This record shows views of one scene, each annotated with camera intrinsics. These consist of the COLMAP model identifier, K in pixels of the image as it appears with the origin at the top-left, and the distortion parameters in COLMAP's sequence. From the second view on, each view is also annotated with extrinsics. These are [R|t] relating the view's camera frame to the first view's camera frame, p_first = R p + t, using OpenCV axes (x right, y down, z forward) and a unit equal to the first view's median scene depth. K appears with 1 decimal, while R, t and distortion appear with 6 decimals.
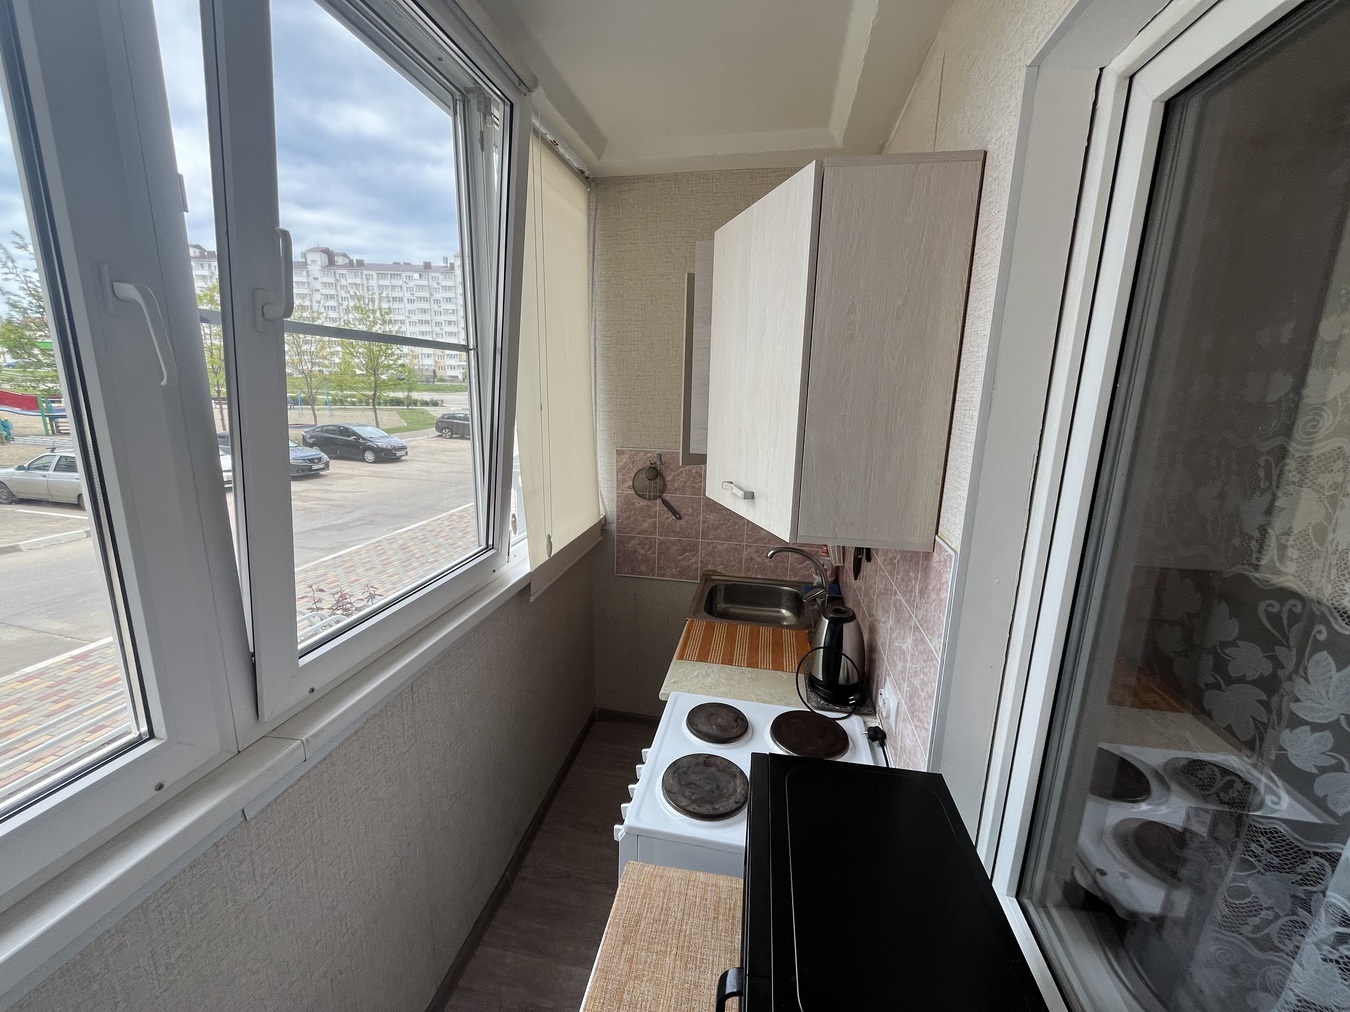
lens RADIAL K [[546.8, 0, 676.5], [0, 546.8, 506.2], [0, 0, 1]] dist [-0.002558, -0.000306]
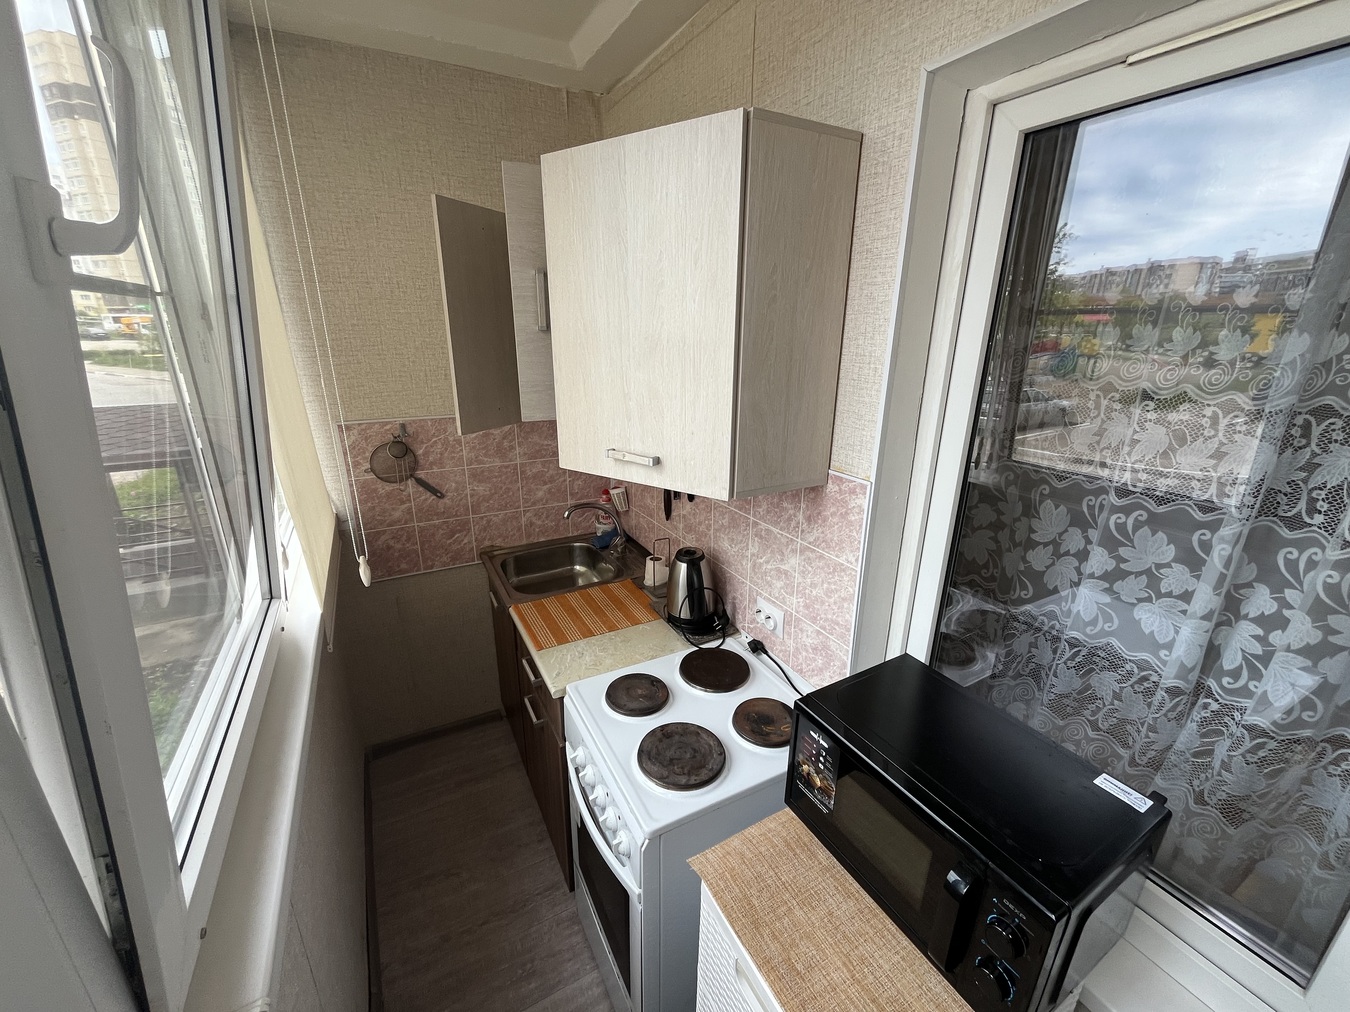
lens RADIAL K [[546.8, 0, 676.5], [0, 546.8, 506.2], [0, 0, 1]] dist [-0.002558, -0.000306]
pose [[0.780365, -0.214262, 0.587471, -0.264006], [0.146995, 0.975995, 0.160705, -0.057718], [-0.607802, -0.039053, 0.793128, 0.134830]]
